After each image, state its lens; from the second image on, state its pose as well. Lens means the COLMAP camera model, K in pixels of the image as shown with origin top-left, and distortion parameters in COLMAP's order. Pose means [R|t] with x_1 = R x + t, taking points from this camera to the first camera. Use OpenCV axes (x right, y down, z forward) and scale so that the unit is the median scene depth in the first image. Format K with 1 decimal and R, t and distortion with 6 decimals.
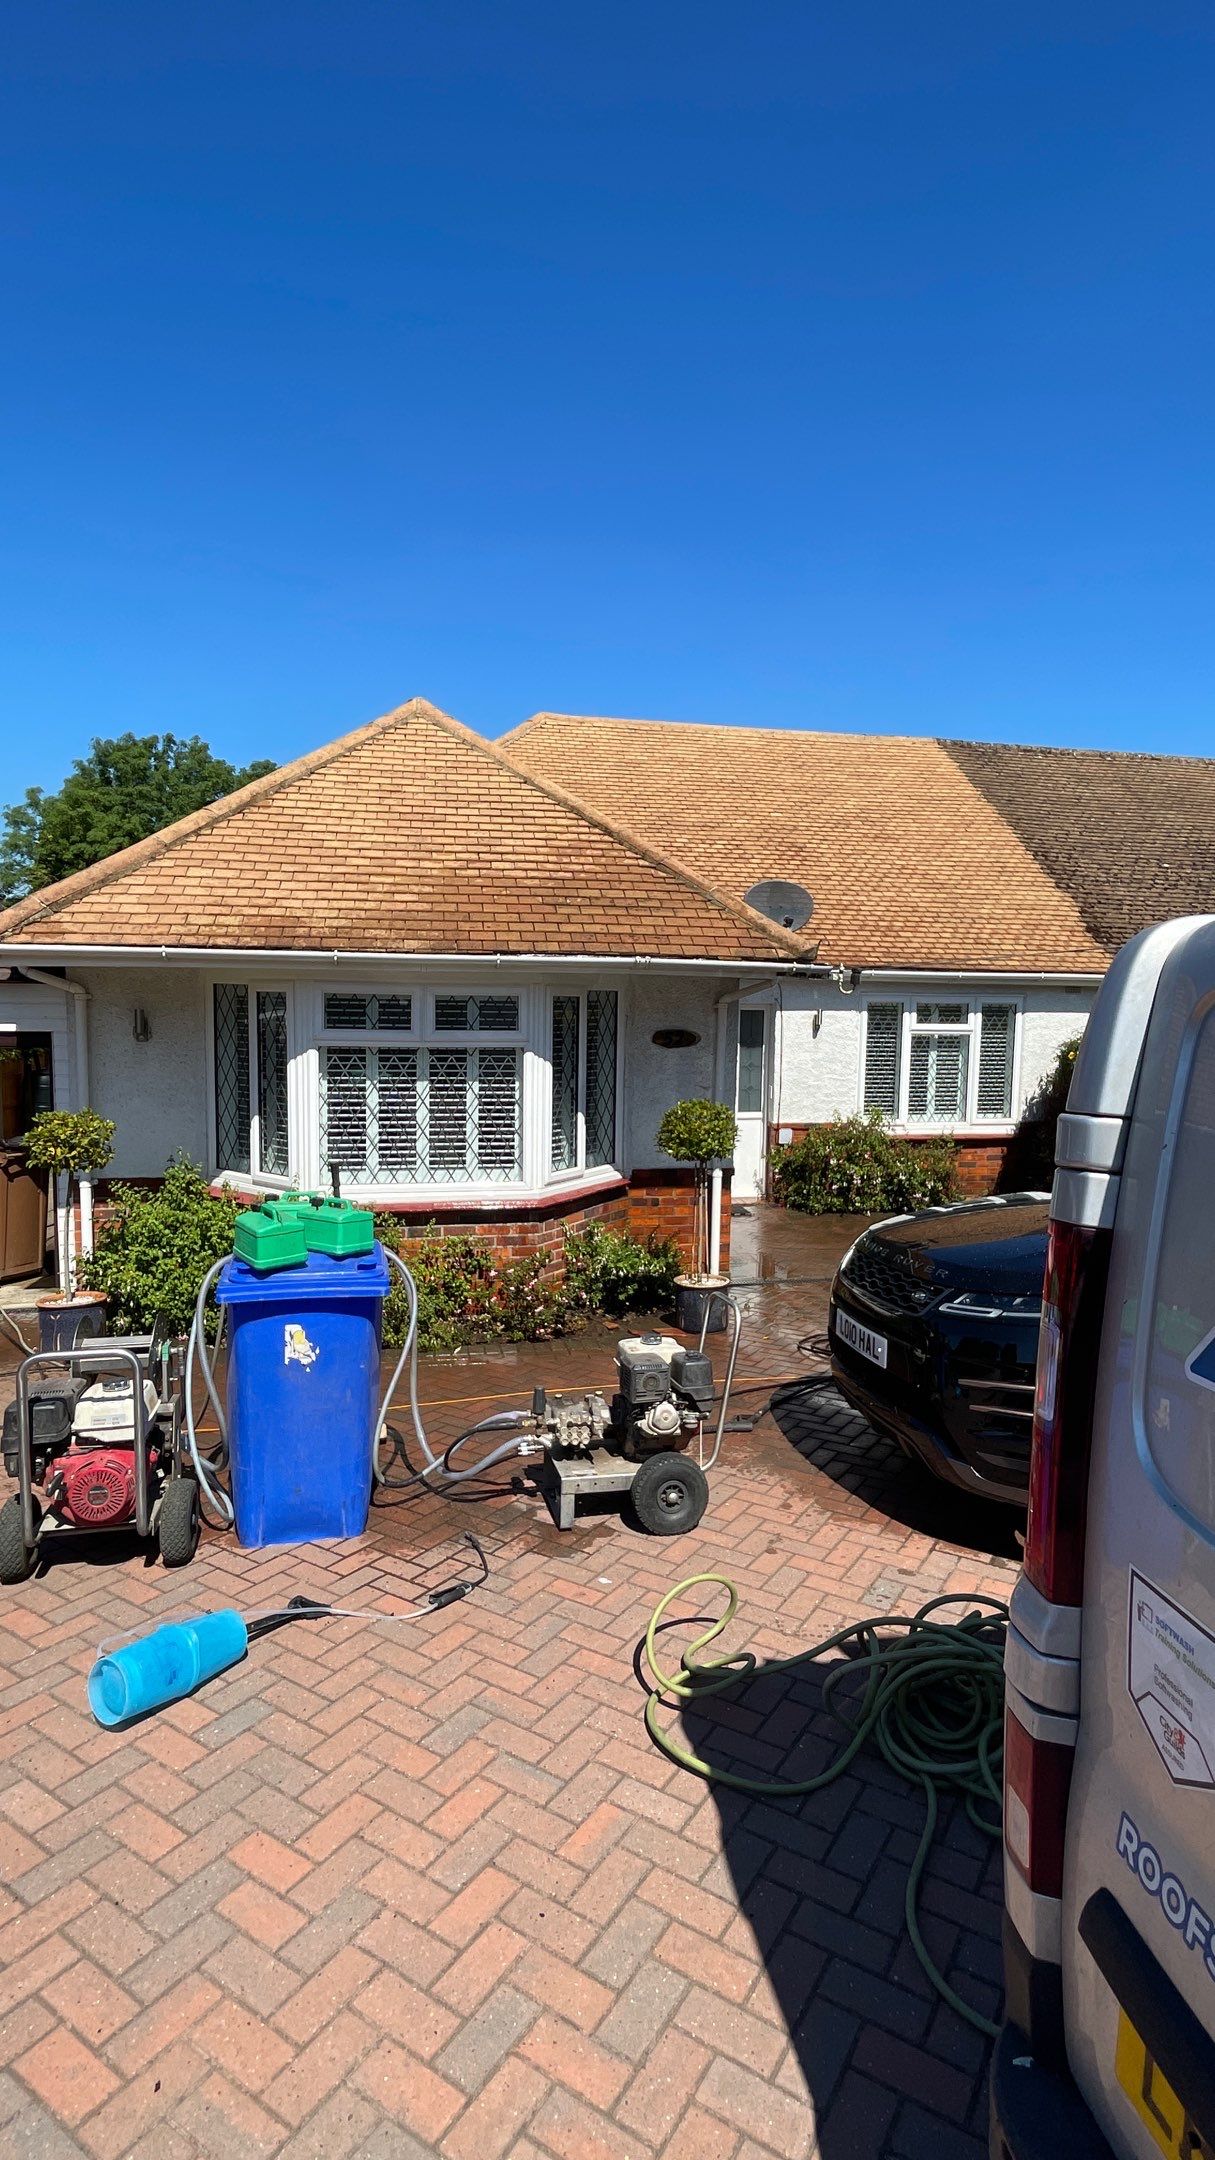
lens RADIAL K [[1036.2, 0, 603.7], [0, 1036.2, 1086.0], [0, 0, 1]] dist [-0.005820, 0.000492]
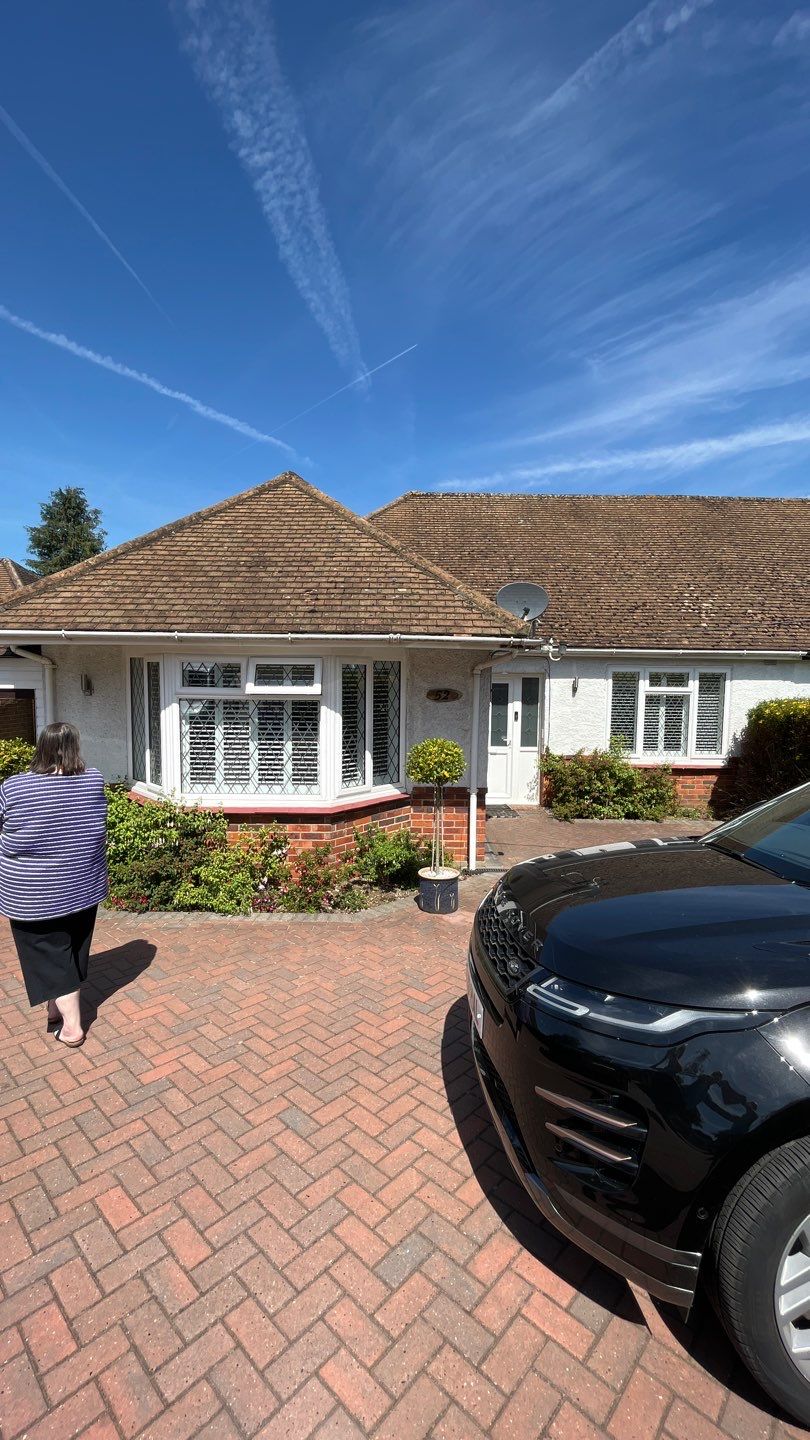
lens RADIAL K [[593.7, 0, 398.6], [0, 593.7, 718.8], [0, 0, 1]] dist [-0.005360, 0.000080]
pose [[0.984185, 0.010288, -0.176844, 0.167532], [-0.012598, 0.999849, -0.011945, -0.003374], [0.176695, 0.013984, 0.984166, 0.212444]]
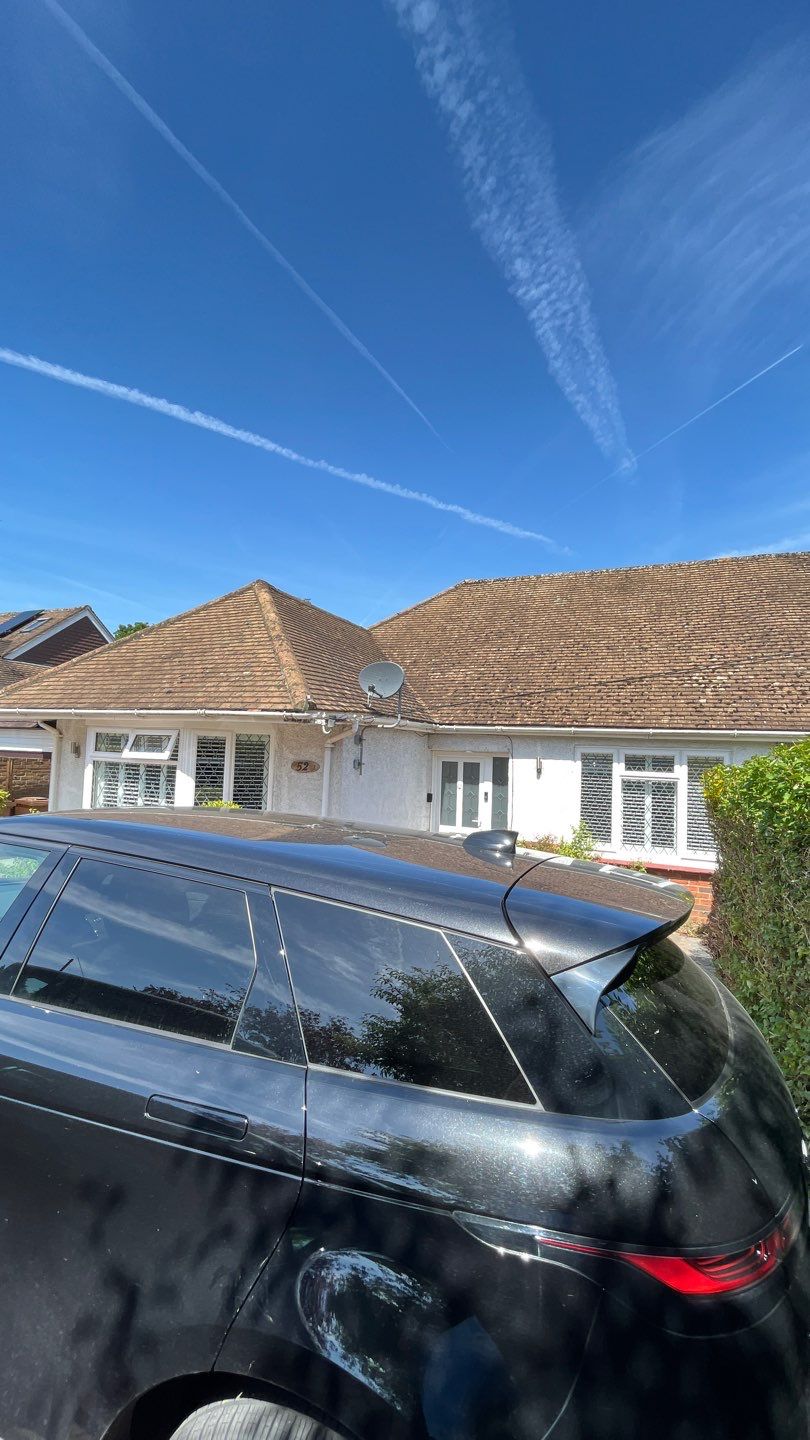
lens RADIAL K [[597.3, 0, 400.7], [0, 597.3, 725.6], [0, 0, 1]] dist [-0.002416, -0.001304]
pose [[0.825151, -0.009921, -0.564825, 0.758386], [-0.073750, 0.989397, -0.125121, -0.005832], [0.560077, 0.144900, 0.815670, 0.383256]]
